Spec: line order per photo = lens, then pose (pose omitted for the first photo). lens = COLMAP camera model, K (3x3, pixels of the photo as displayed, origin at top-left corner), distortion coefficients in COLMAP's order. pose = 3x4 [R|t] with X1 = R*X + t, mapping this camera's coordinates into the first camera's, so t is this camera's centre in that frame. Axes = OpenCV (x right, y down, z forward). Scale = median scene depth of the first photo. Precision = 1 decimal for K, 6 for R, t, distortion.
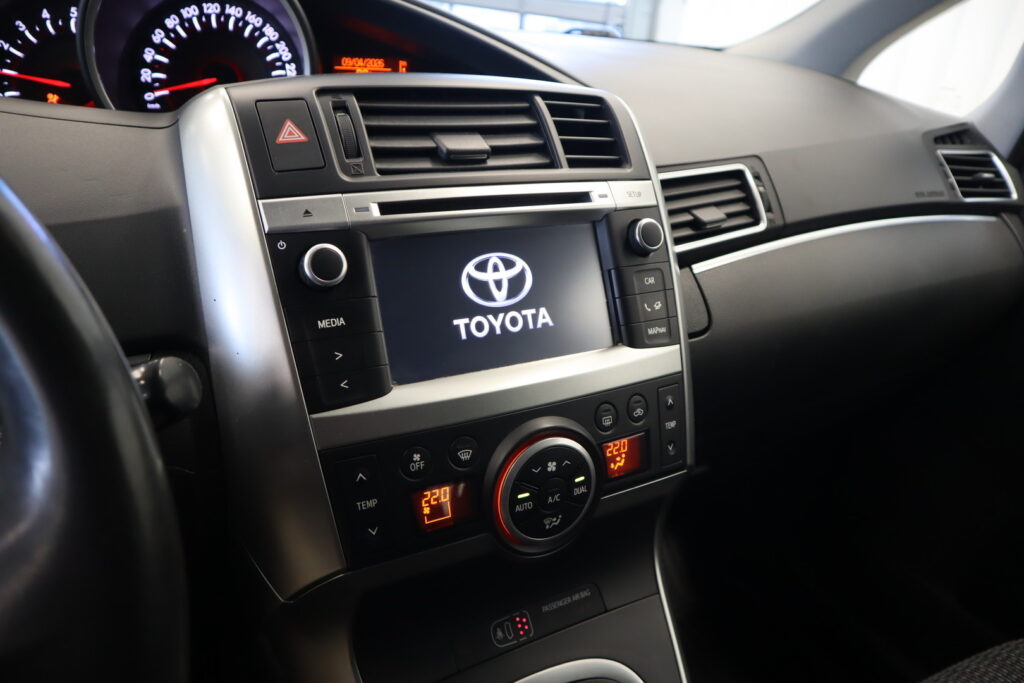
lens RADIAL K [[716.9, 0, 512.0], [0, 716.9, 341.5], [0, 0, 1]] dist [-0.124968, 0.086622]
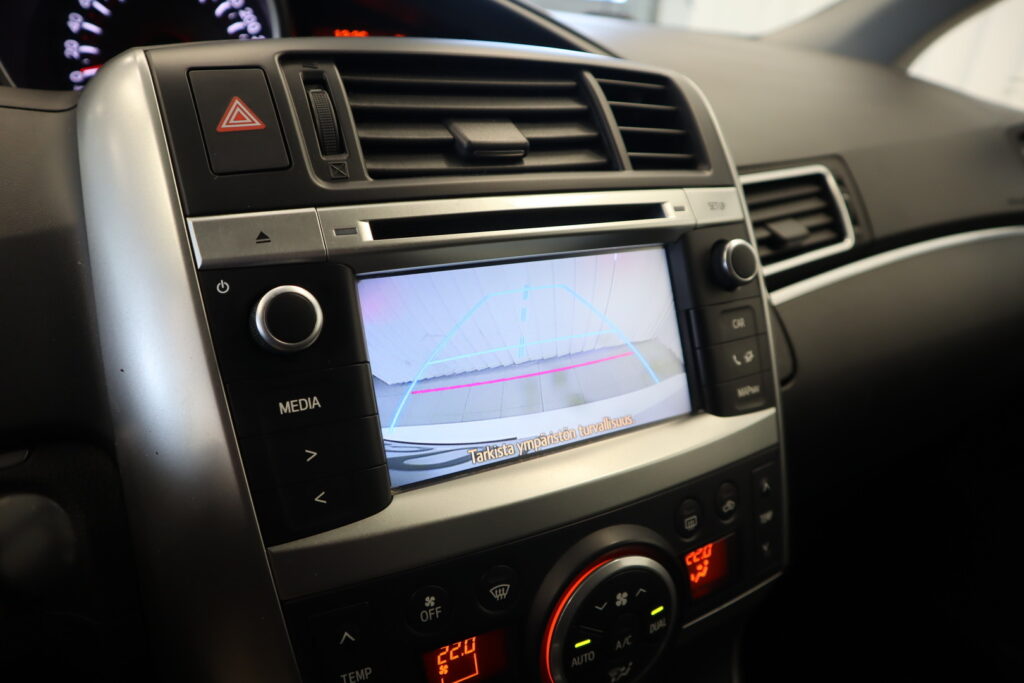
lens RADIAL K [[716.9, 0, 512.0], [0, 716.9, 341.5], [0, 0, 1]] dist [-0.124968, 0.086622]
pose [[0.999921, -0.000813, 0.012566, -0.052631], [0.000823, 0.999999, -0.000809, -0.067211], [-0.012565, 0.000819, 0.999921, 0.272804]]
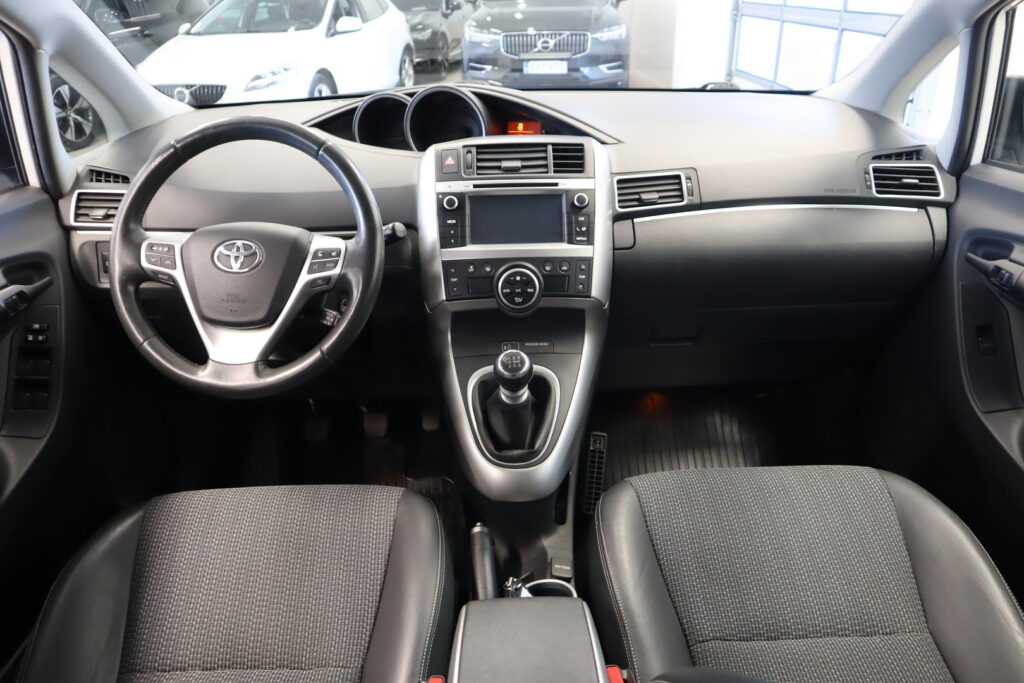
lens RADIAL K [[764.3, 0, 515.4], [0, 764.3, 326.3], [0, 0, 1]] dist [-0.150246, 0.114647]
pose [[0.876787, 0.108587, -0.468458, 1.293885], [-0.120215, 0.992735, 0.005114, 0.305437], [0.465609, 0.051832, 0.883471, -1.452087]]
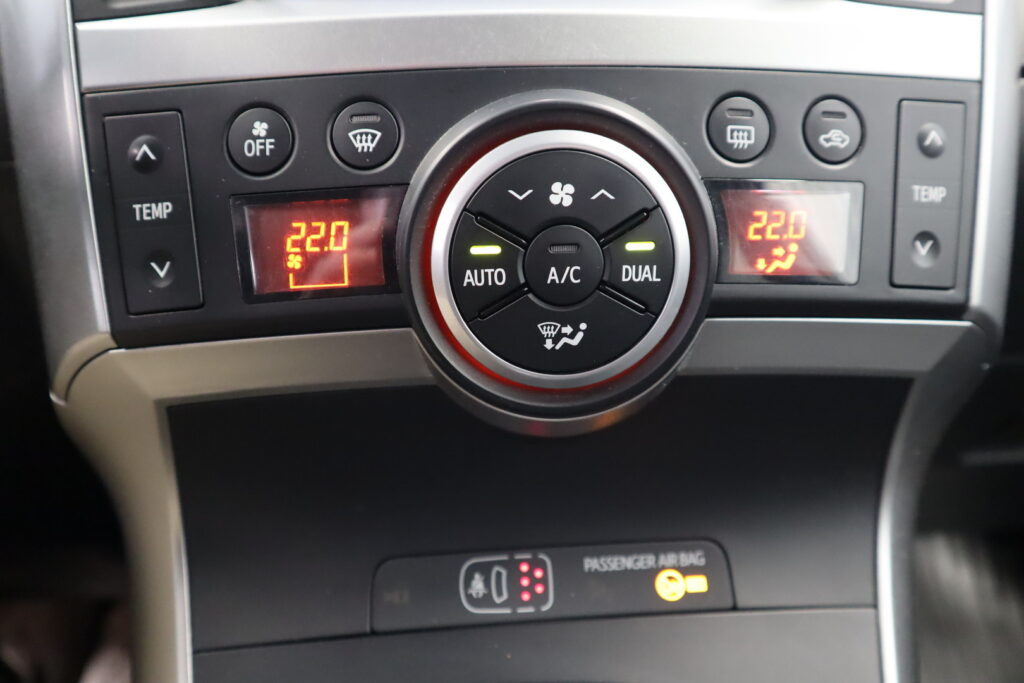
lens RADIAL K [[767.2, 0, 512.0], [0, 767.2, 341.5], [0, 0, 1]] dist [-0.047044, 0.000862]
pose [[0.896084, 0.108160, -0.430505, 0.206420], [-0.111258, 0.993627, 0.018058, 0.225446], [0.429714, 0.031716, 0.902408, 0.503902]]
